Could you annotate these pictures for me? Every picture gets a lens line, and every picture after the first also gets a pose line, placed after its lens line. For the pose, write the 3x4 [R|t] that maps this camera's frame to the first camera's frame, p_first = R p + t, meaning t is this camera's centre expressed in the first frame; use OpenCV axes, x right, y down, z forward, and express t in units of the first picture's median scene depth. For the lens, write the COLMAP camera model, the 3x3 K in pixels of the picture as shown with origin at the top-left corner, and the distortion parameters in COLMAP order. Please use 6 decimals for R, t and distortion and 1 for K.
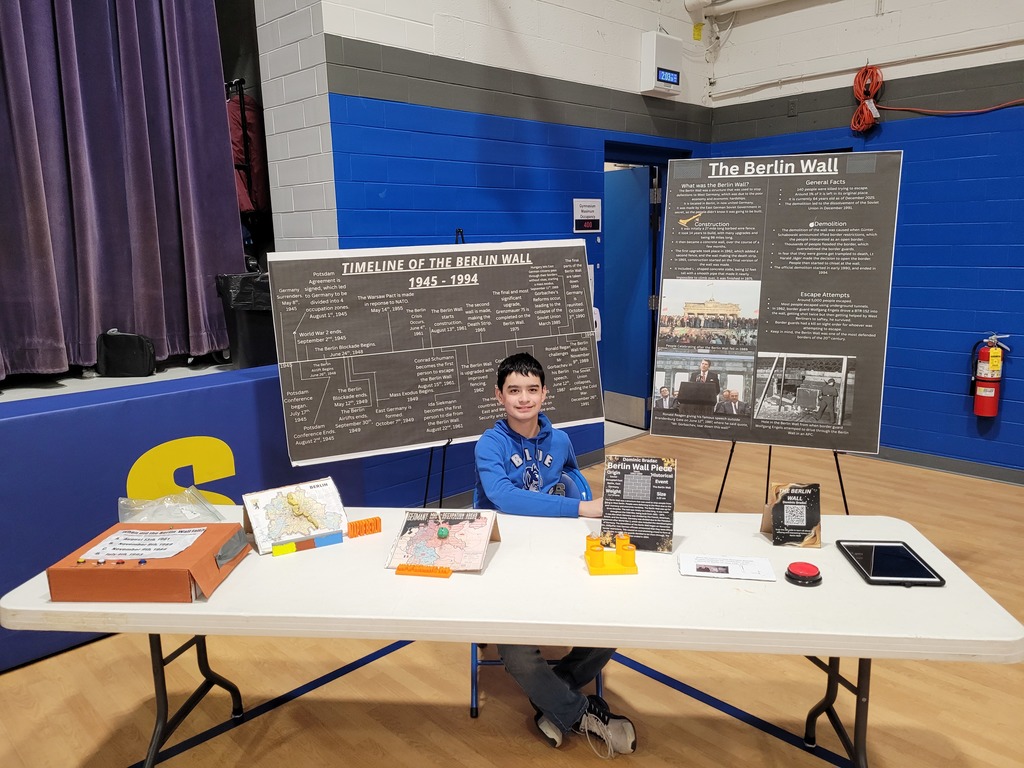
lens RADIAL K [[764.6, 0, 512.0], [0, 764.6, 384.0], [0, 0, 1]] dist [0.055664, -0.062287]
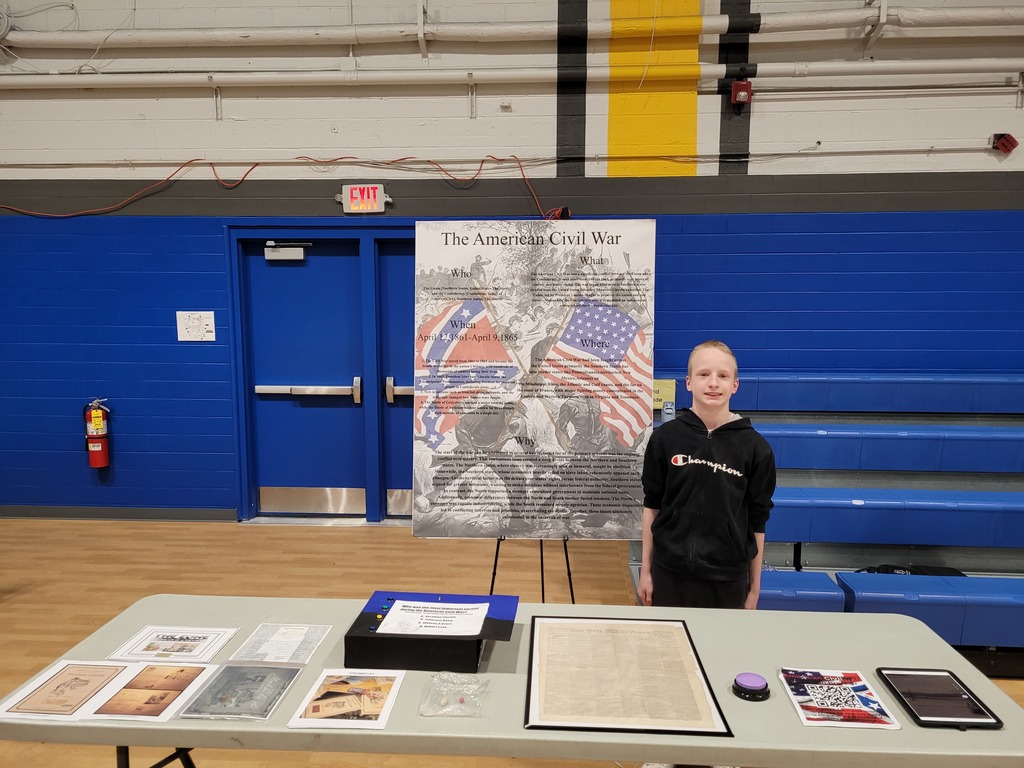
lens RADIAL K [[764.6, 0, 512.0], [0, 764.6, 384.0], [0, 0, 1]] dist [0.055664, -0.062287]
pose [[0.748090, -0.042629, 0.662227, 0.307015], [0.107304, 0.992572, -0.057323, 0.050863], [-0.654864, 0.113942, 0.747108, -0.323117]]
